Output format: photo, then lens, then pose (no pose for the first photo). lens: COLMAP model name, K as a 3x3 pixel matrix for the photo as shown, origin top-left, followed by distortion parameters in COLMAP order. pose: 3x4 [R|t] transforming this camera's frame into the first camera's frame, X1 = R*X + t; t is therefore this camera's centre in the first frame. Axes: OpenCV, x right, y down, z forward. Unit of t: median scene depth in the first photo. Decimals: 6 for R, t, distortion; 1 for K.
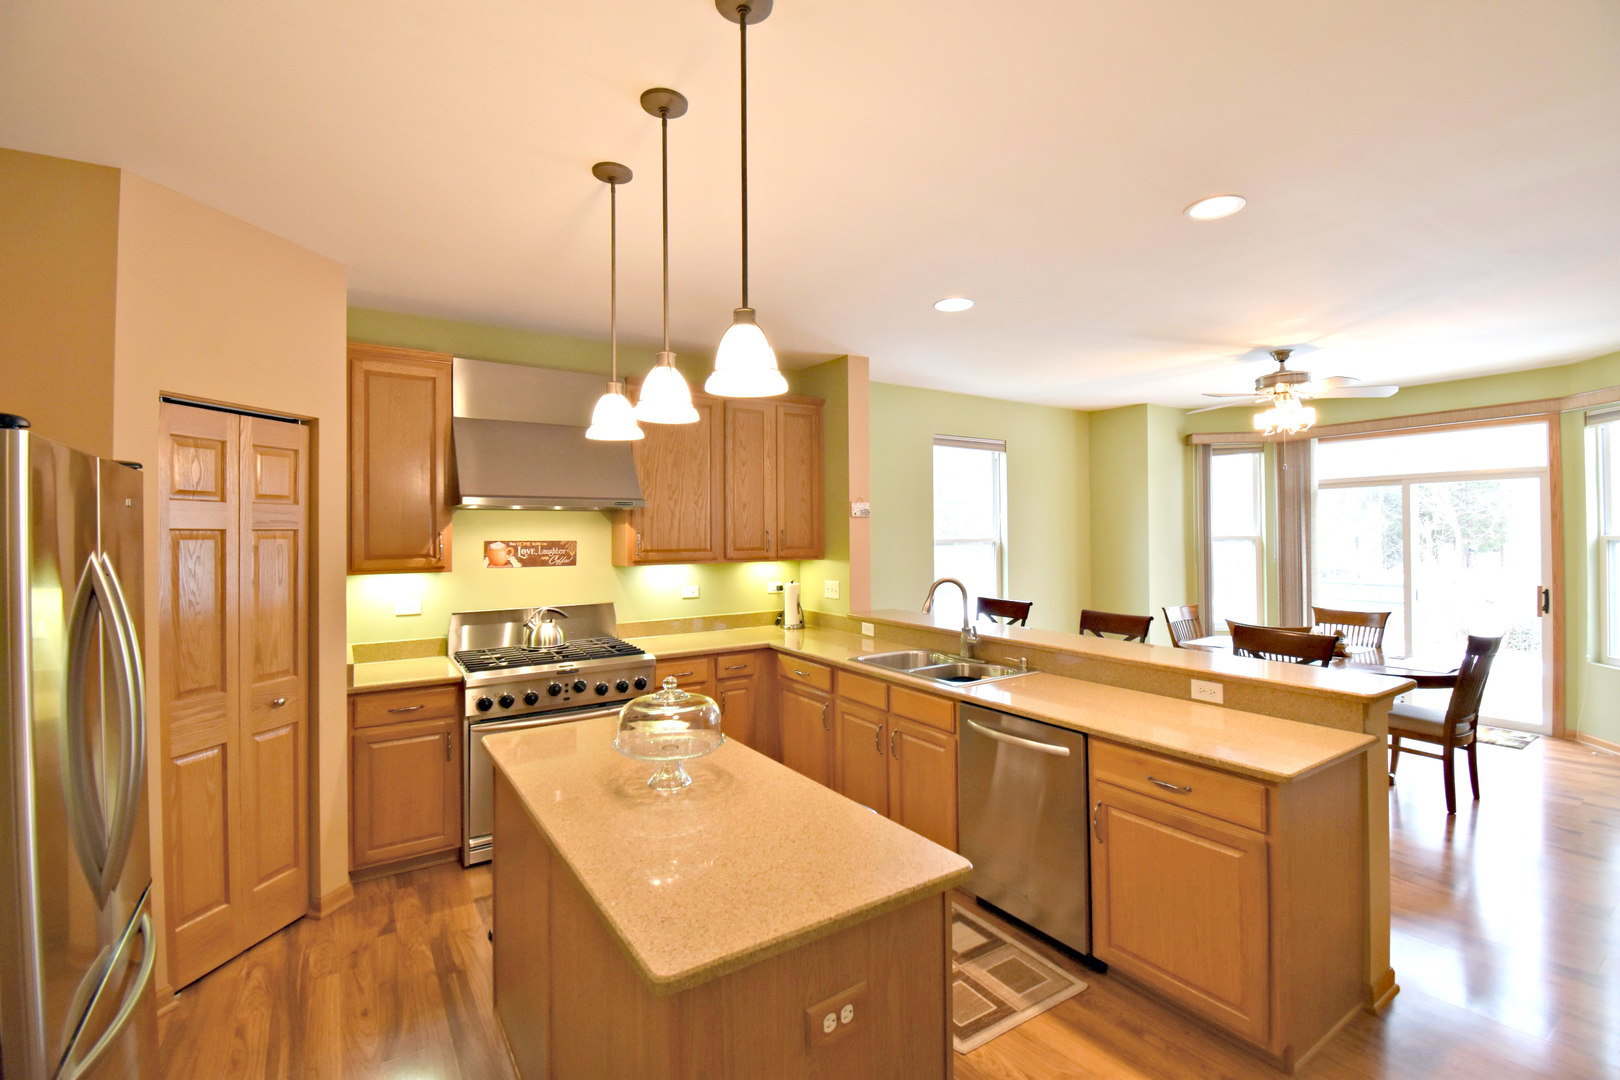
lens RADIAL K [[714.3, 0, 809.2], [0, 714.3, 522.7], [0, 0, 1]] dist [0.019124, -0.023071]
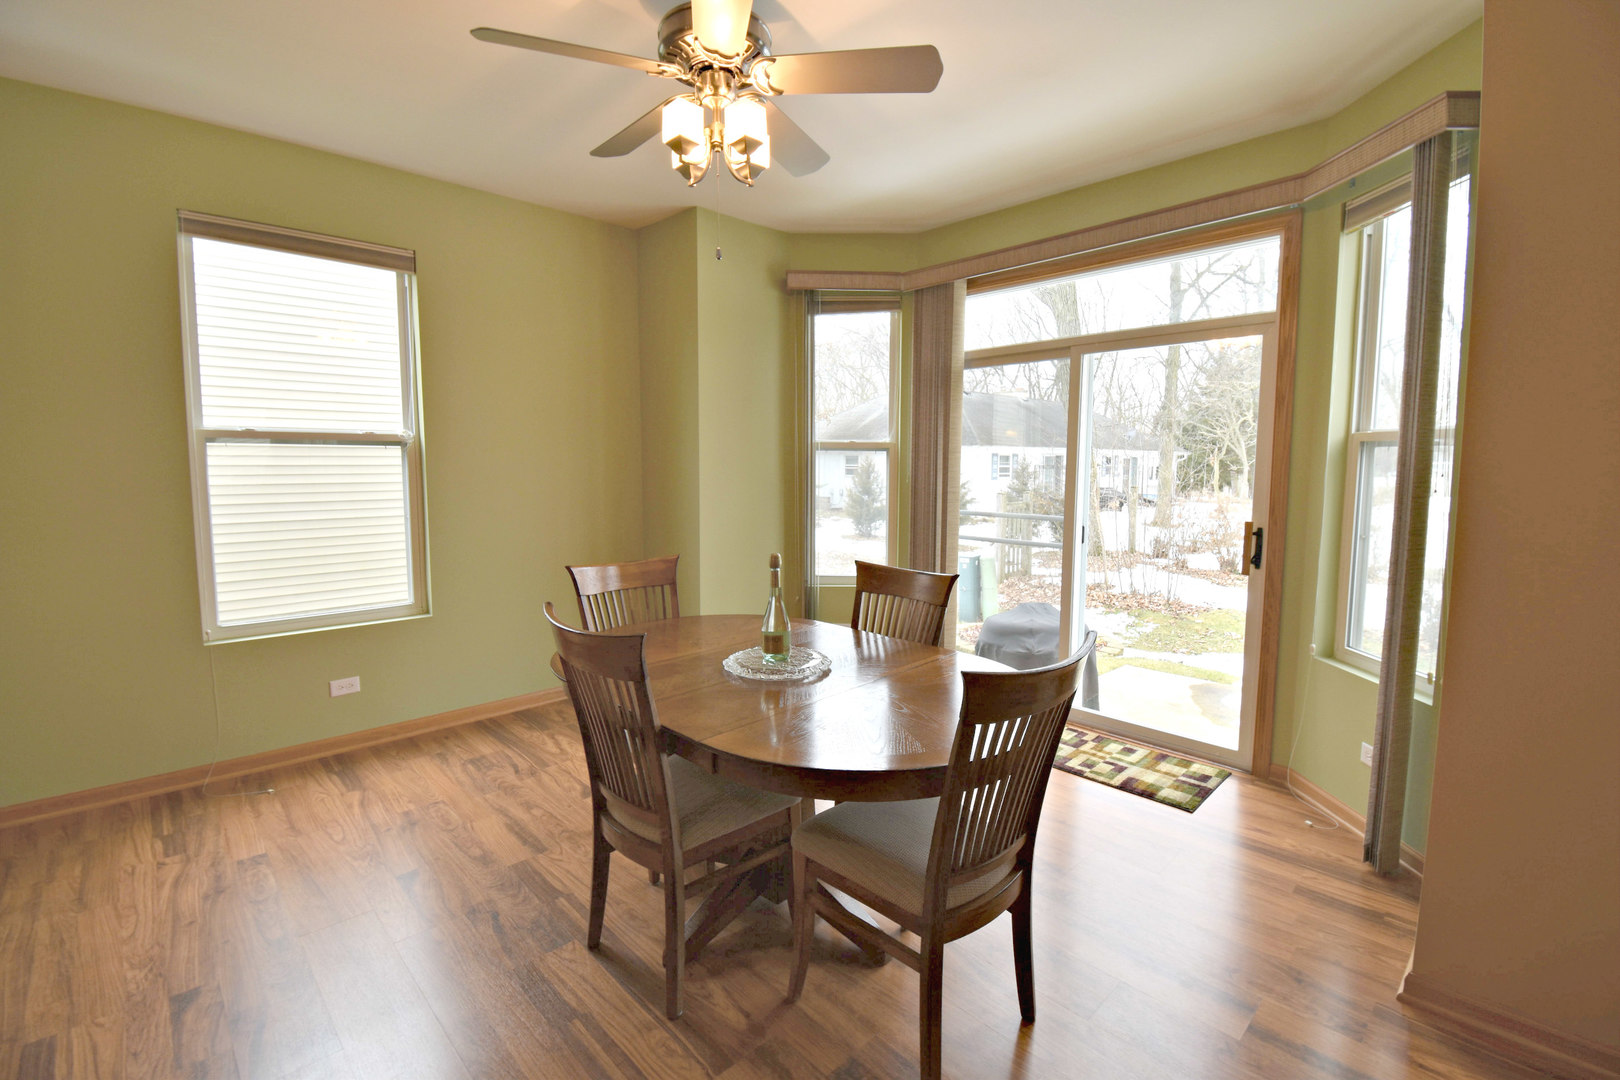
lens RADIAL K [[714.3, 0, 809.2], [0, 714.3, 522.7], [0, 0, 1]] dist [0.019124, -0.023071]
pose [[0.983544, -0.002800, 0.180645, 0.565849], [-0.014826, 0.995257, 0.096149, 0.037919], [-0.180058, -0.097245, 0.978837, 0.487140]]
